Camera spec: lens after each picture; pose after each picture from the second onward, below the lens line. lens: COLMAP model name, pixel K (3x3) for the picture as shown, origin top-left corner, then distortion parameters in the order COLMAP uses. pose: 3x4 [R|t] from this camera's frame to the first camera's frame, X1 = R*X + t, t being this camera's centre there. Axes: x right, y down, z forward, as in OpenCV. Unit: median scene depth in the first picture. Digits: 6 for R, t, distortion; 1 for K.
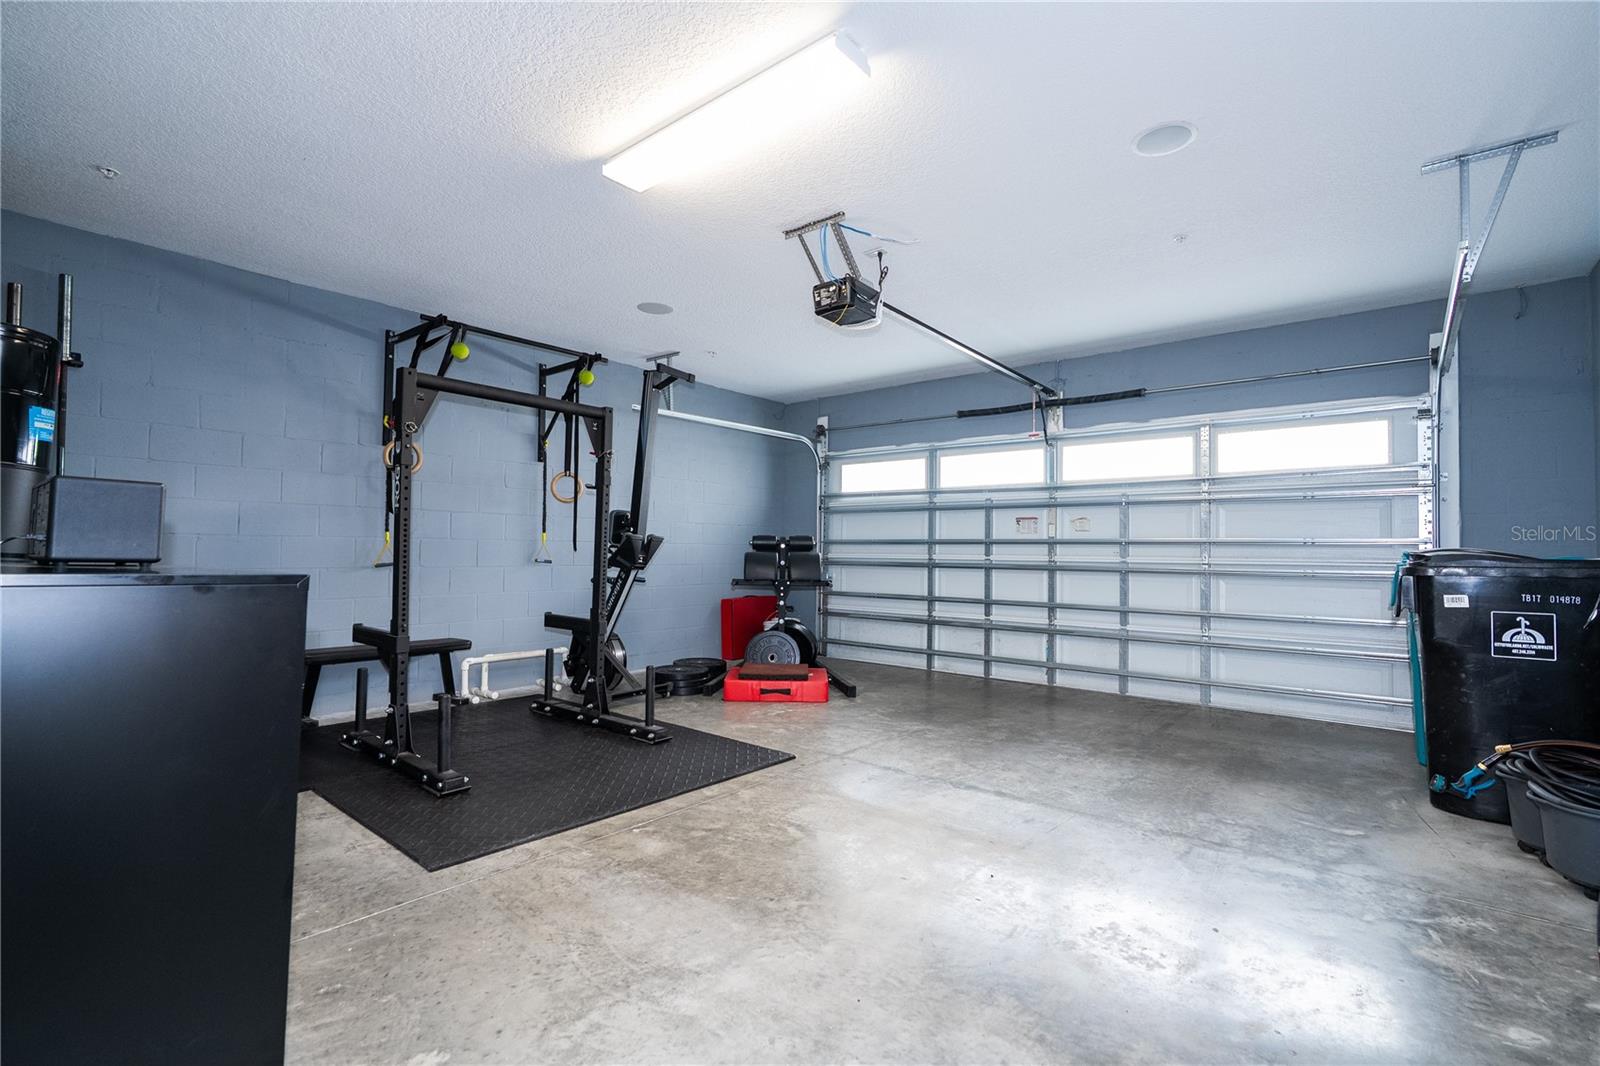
lens RADIAL K [[718.5, 0, 806.6], [0, 718.5, 533.0], [0, 0, 1]] dist [-0.001727, 0.000474]
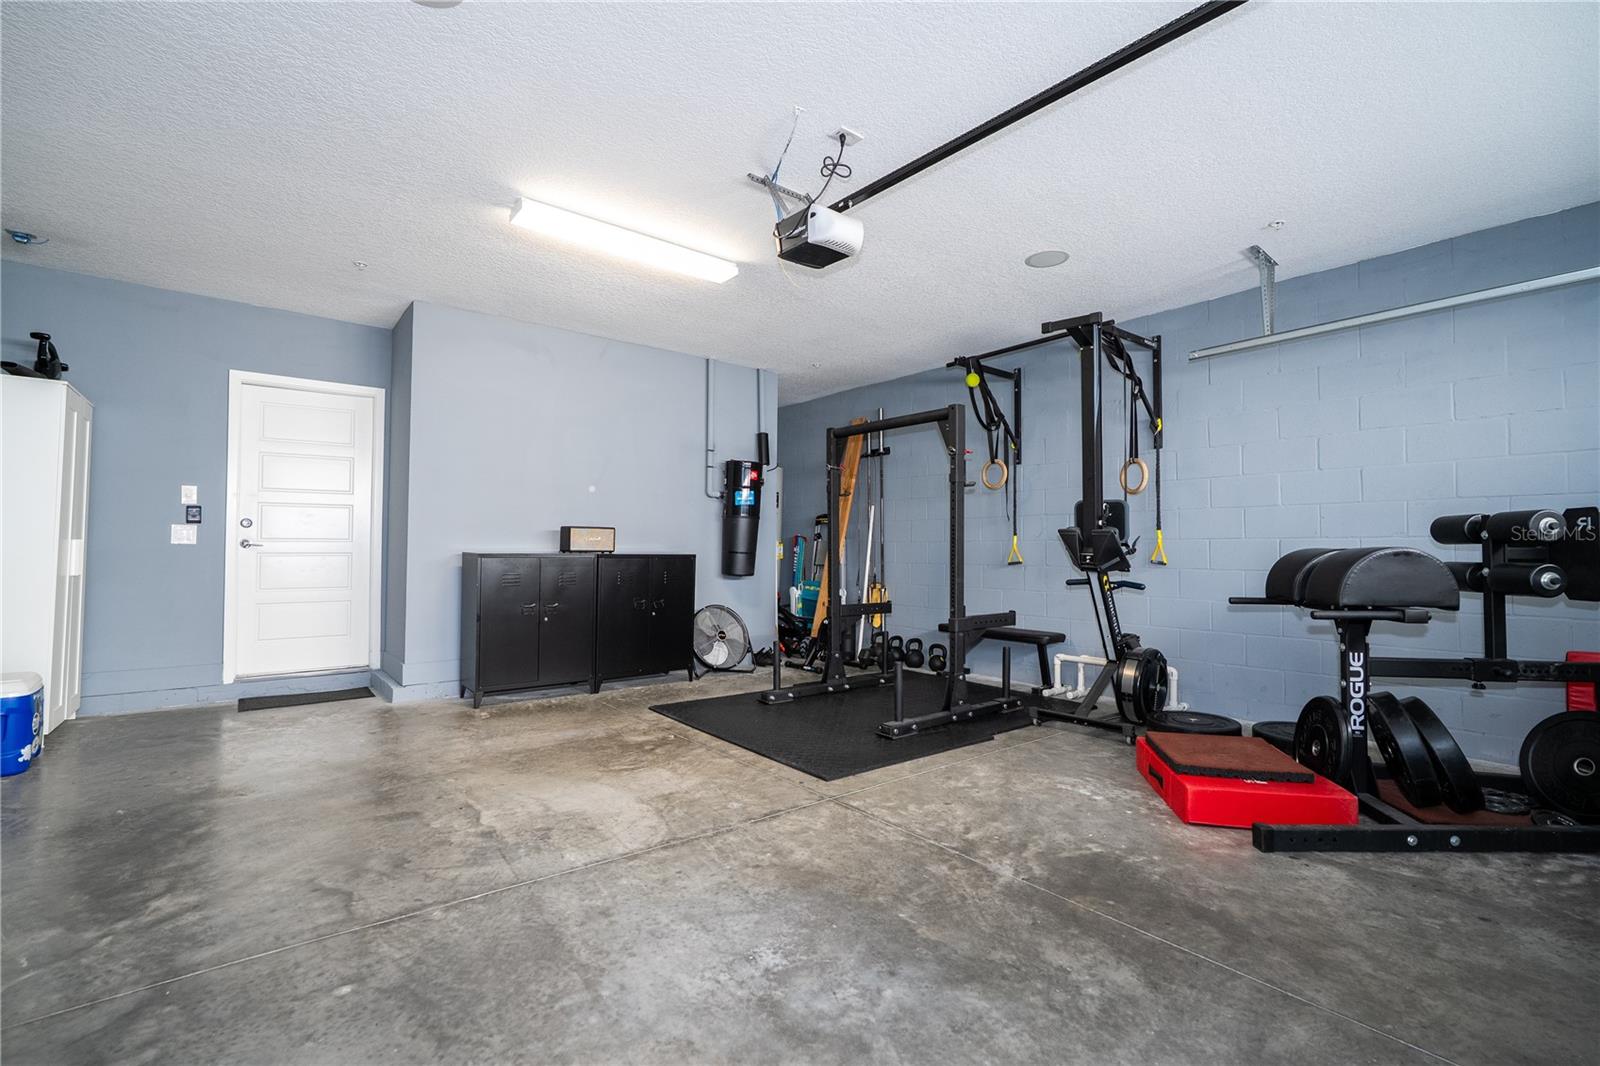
lens RADIAL K [[718.5, 0, 814.4], [0, 718.5, 535.3], [0, 0, 1]] dist [-0.001727, 0.000474]
pose [[-0.196537, -0.035866, -0.979840, 0.883575], [0.018793, 0.999009, -0.040337, 0.051749], [0.980316, -0.026342, -0.195668, 1.205454]]
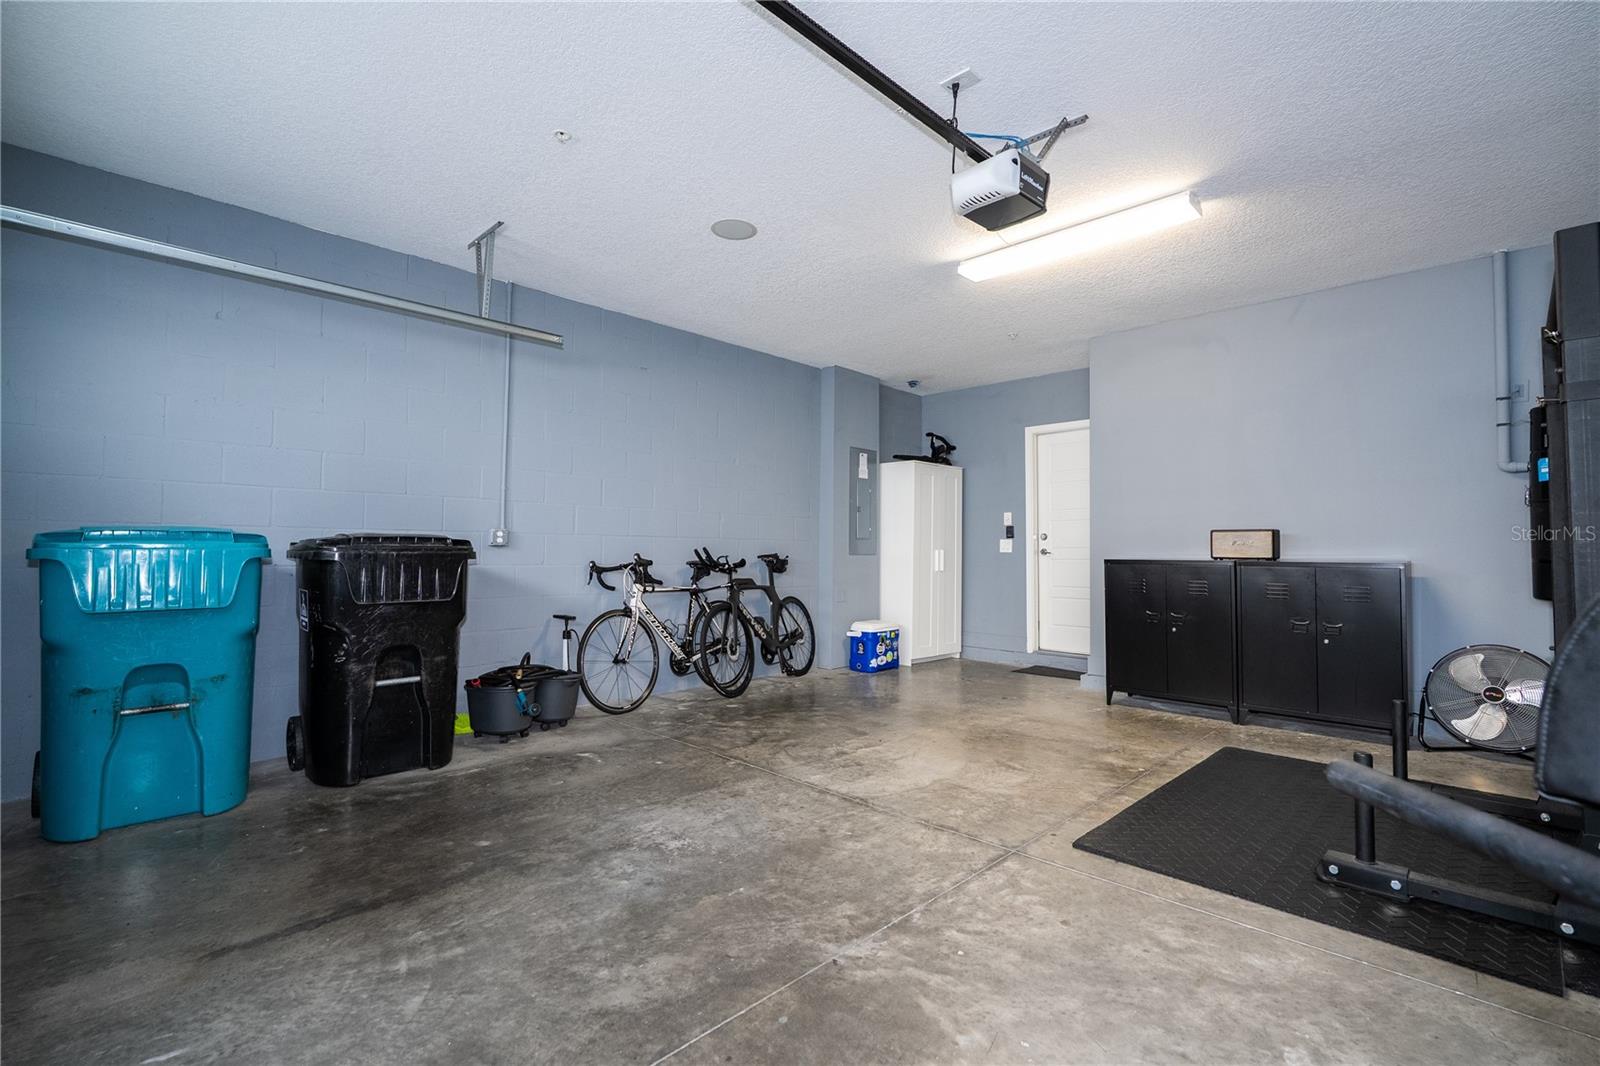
lens RADIAL K [[718.5, 0, 808.2], [0, 718.5, 530.8], [0, 0, 1]] dist [-0.001727, 0.000474]
pose [[-0.995731, -0.016556, 0.090801, 0.185920], [-0.021939, 0.998040, -0.058610, 0.059593], [-0.089652, -0.060352, -0.994143, 1.785284]]
